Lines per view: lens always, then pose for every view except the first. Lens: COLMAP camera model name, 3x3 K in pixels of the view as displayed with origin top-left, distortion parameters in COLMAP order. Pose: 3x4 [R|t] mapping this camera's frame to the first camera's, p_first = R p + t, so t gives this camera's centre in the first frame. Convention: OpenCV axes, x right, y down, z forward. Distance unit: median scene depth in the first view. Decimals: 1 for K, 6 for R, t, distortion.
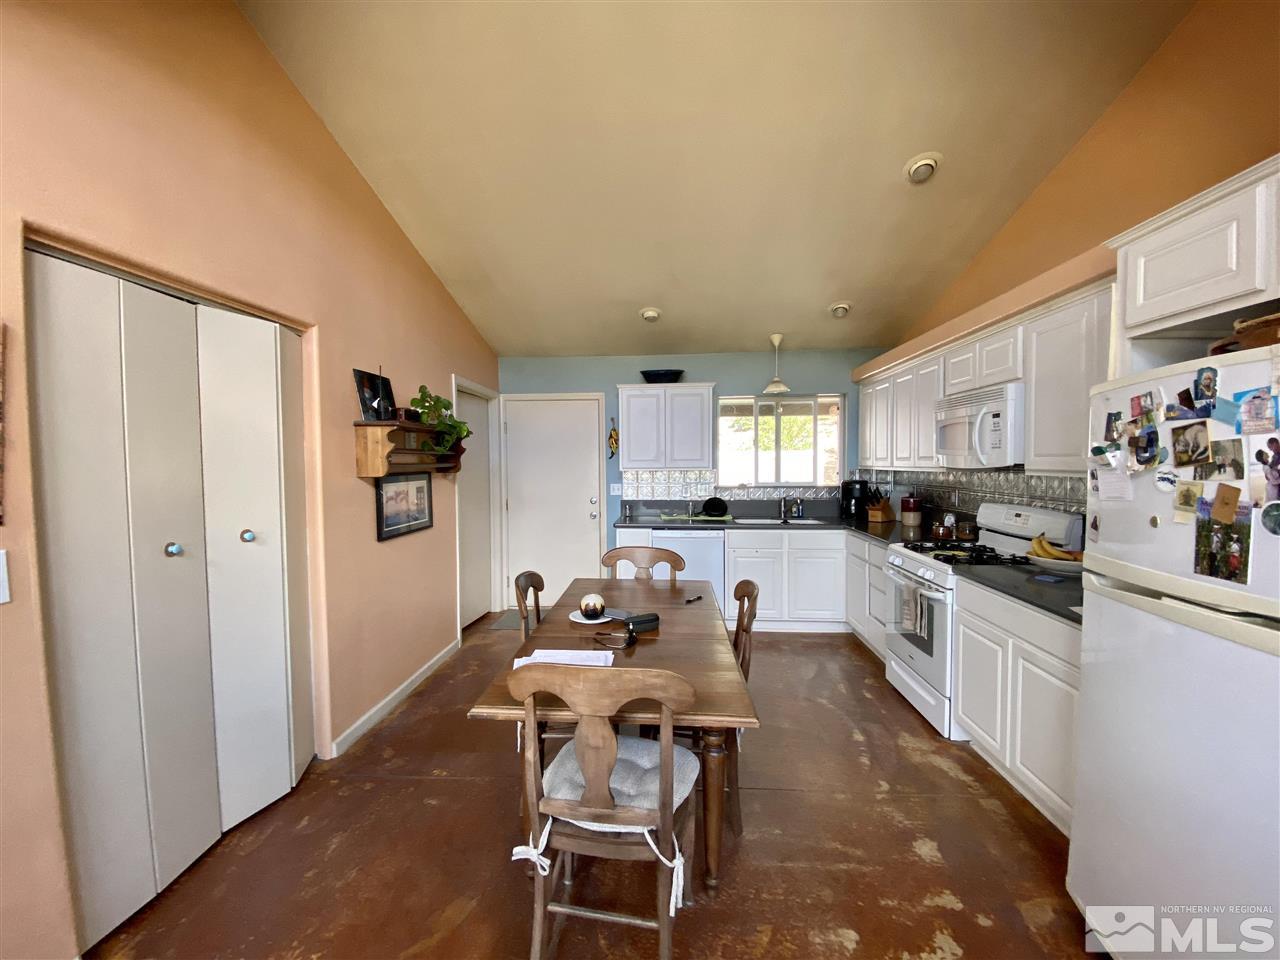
lens RADIAL K [[534.7, 0, 640.0], [0, 534.7, 480.0], [0, 0, 1]] dist [0.000400, -0.014848]
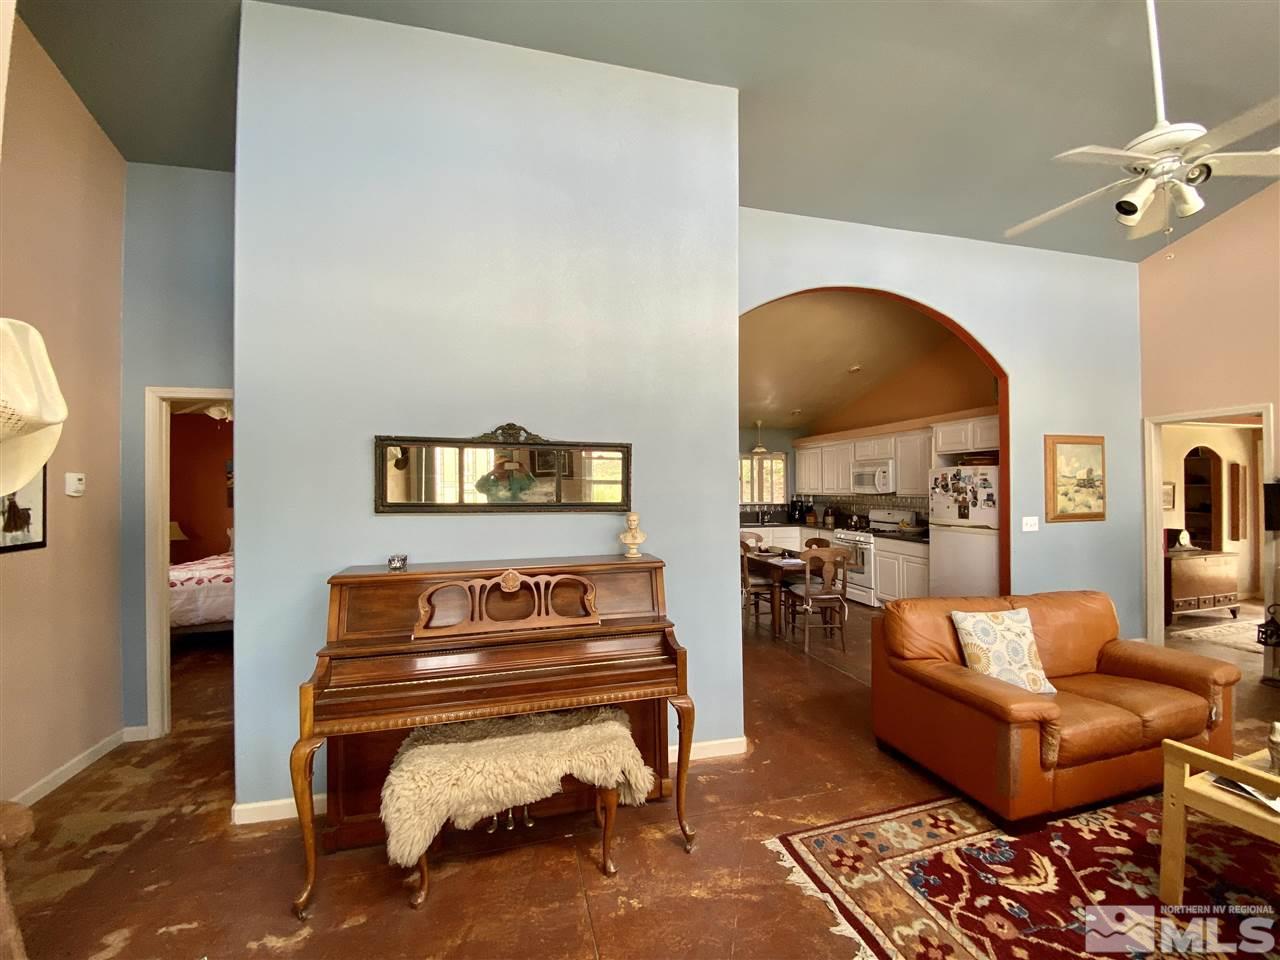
lens RADIAL K [[534.7, 0, 640.0], [0, 534.7, 480.0], [0, 0, 1]] dist [0.000400, -0.014848]
pose [[0.950864, 0.004522, 0.309577, -1.182852], [0.011299, 0.998720, -0.049294, 0.024624], [-0.309404, 0.050370, 0.949596, -1.003844]]
